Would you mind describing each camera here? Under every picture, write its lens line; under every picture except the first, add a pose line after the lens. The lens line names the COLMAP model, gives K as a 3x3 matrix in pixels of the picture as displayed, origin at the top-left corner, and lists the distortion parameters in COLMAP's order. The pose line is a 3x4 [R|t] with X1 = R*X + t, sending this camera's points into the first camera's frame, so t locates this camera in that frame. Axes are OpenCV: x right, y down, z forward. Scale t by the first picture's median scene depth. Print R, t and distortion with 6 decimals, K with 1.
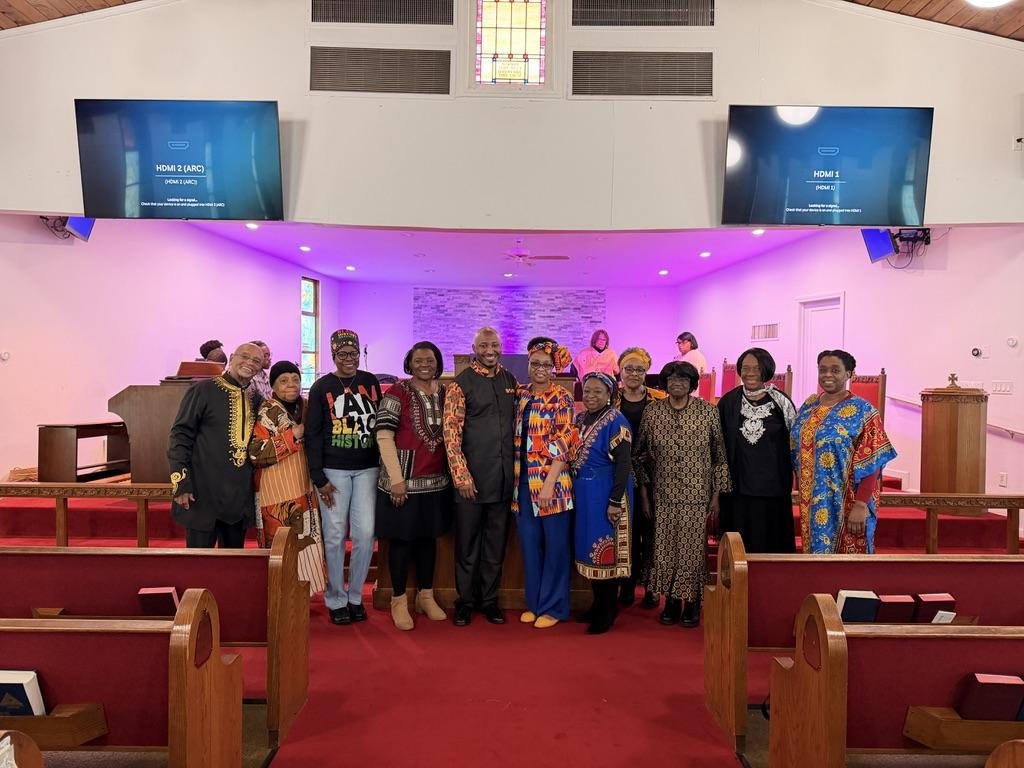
lens RADIAL K [[737.5, 0, 512.0], [0, 737.5, 384.0], [0, 0, 1]] dist [0.076192, -0.091090]
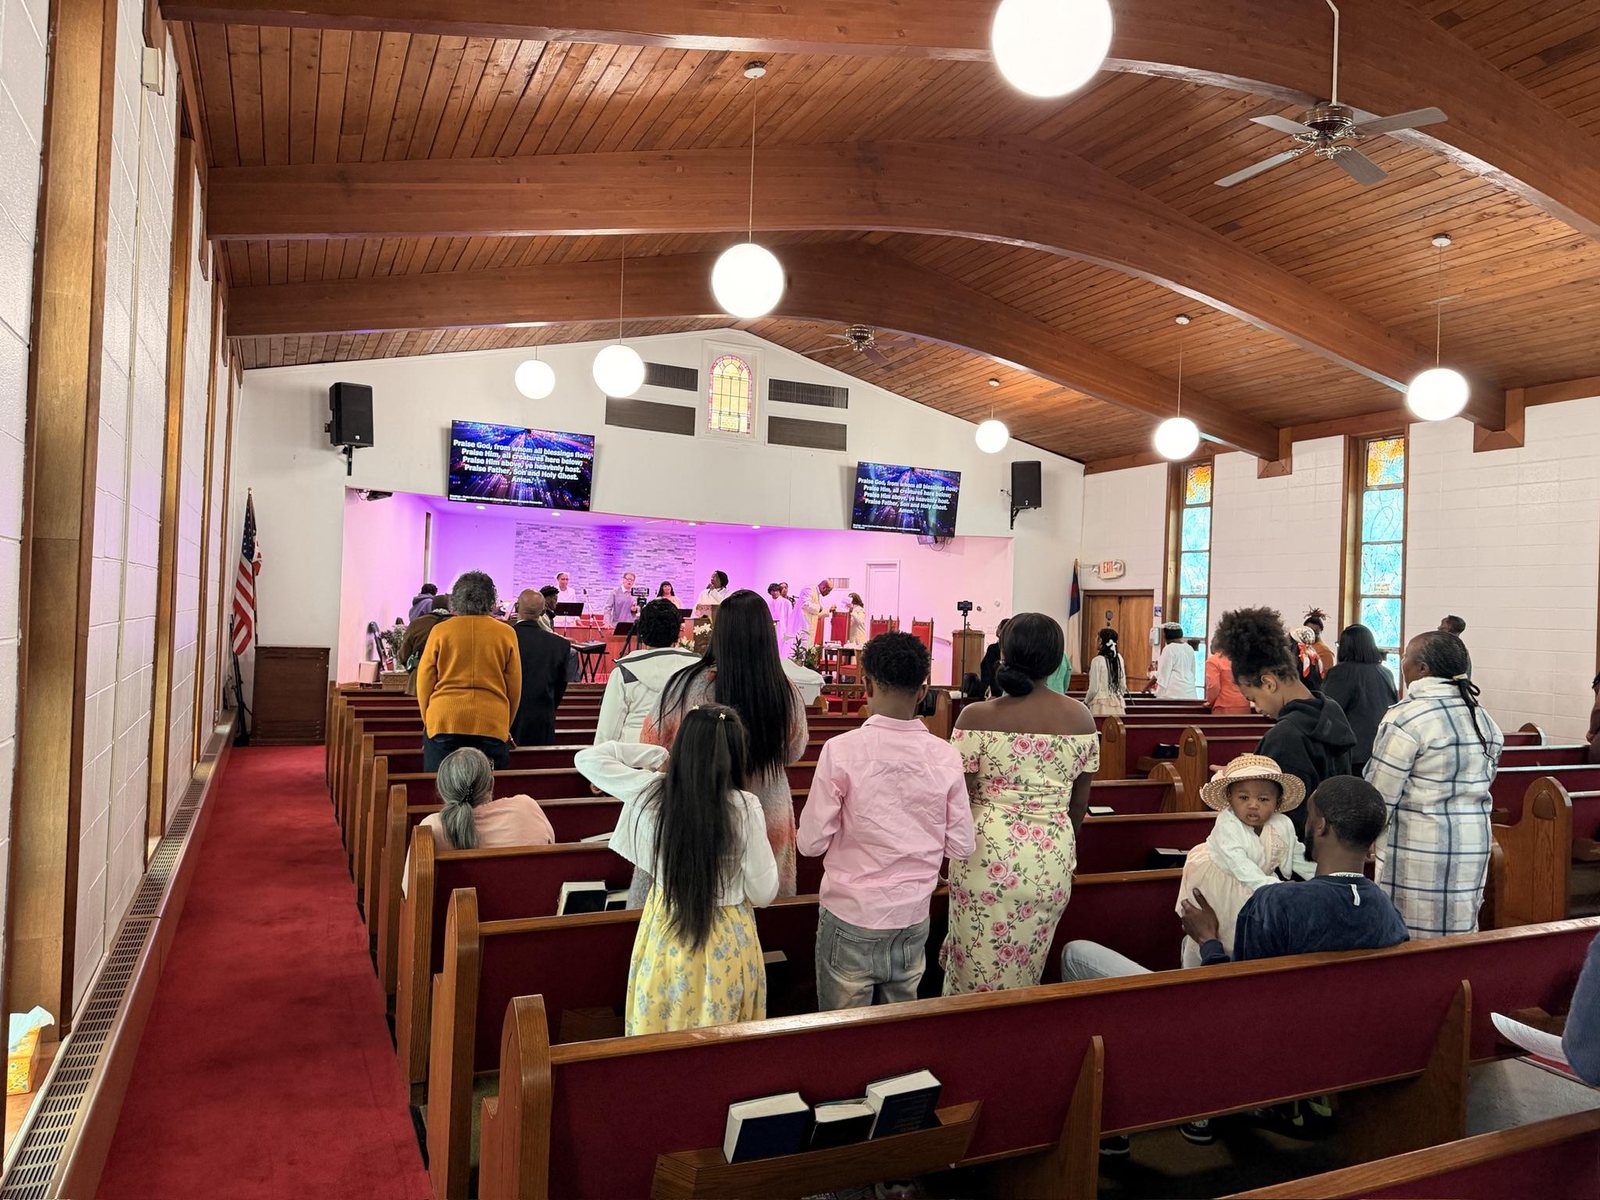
lens RADIAL K [[1147.0, 0, 794.1], [0, 1147.0, 610.5], [0, 0, 1]] dist [0.038624, -0.048881]
pose [[0.918164, 0.021741, 0.395603, -0.821218], [-0.022326, 0.999746, -0.003125, -0.021985], [-0.395570, -0.005963, 0.918416, -1.266815]]
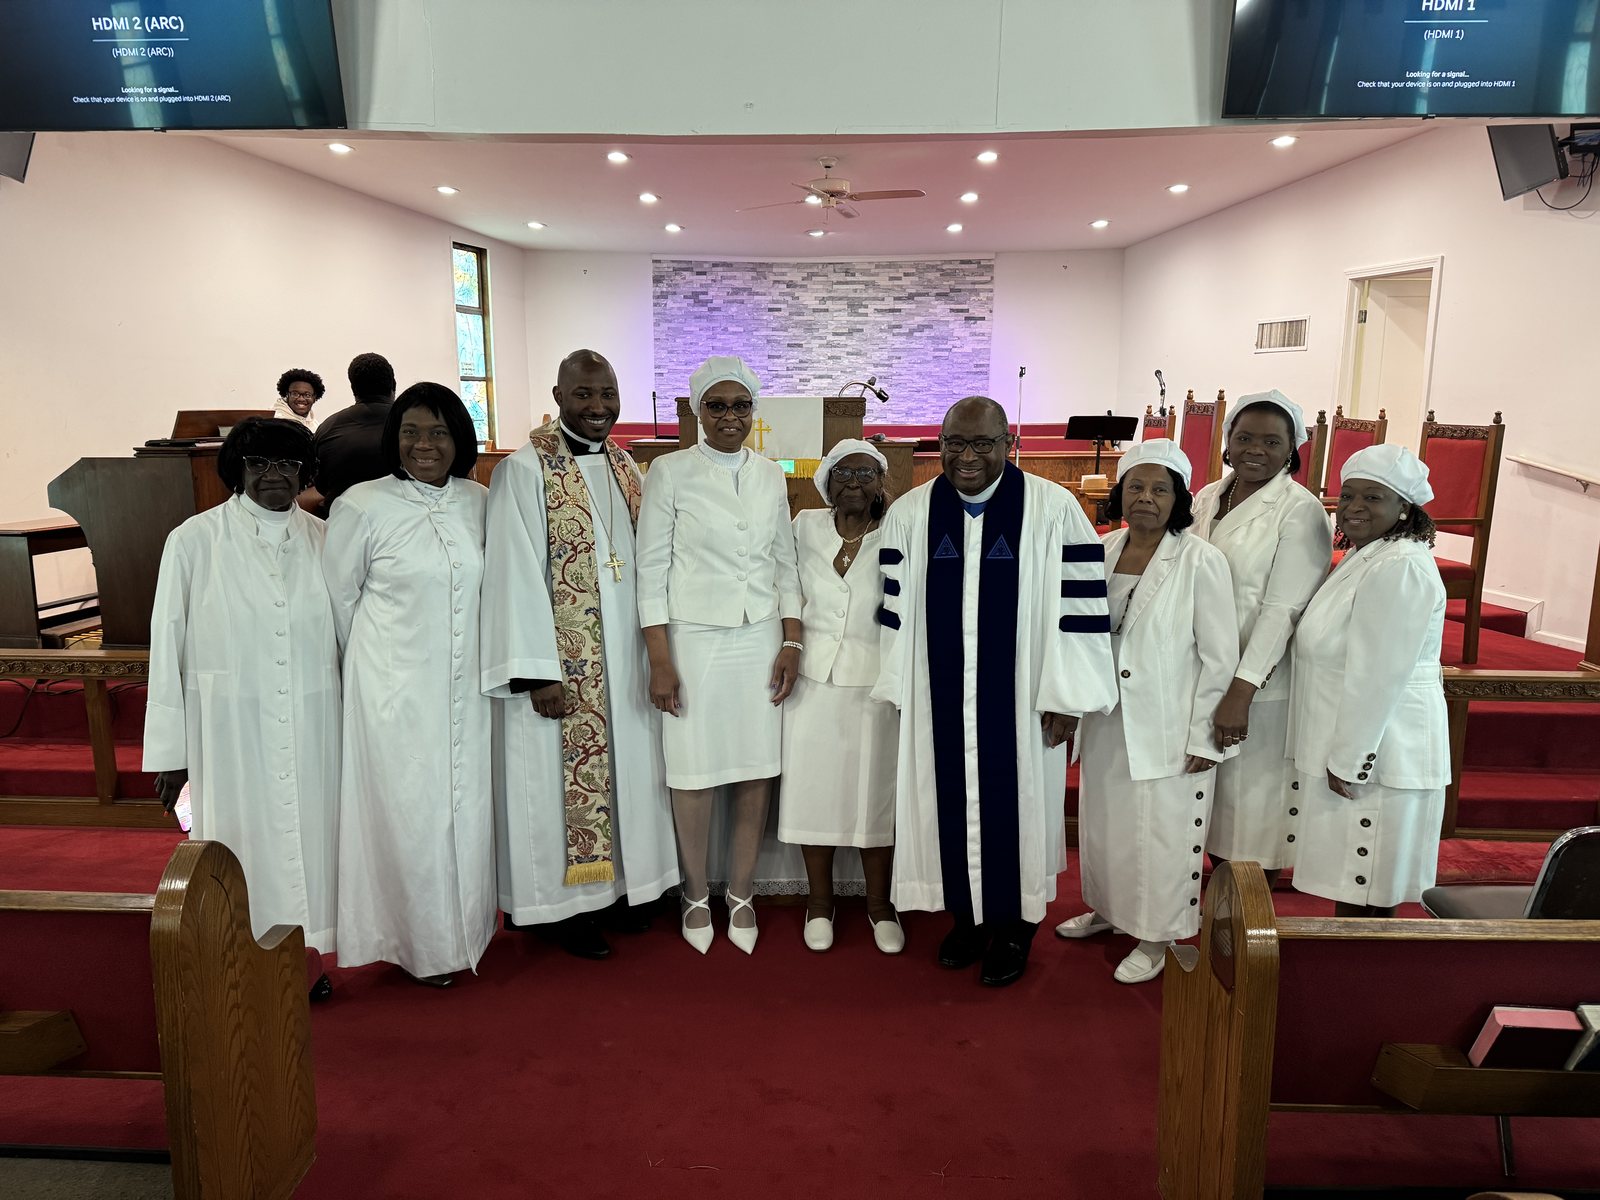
lens RADIAL K [[1147.0, 0, 794.1], [0, 1147.0, 610.5], [0, 0, 1]] dist [0.038624, -0.048881]
pose [[0.998808, 0.000555, -0.048817, 0.036544], [0.007577, 0.986058, 0.166228, -0.022656], [0.048229, -0.166400, 0.984878, 0.180437]]
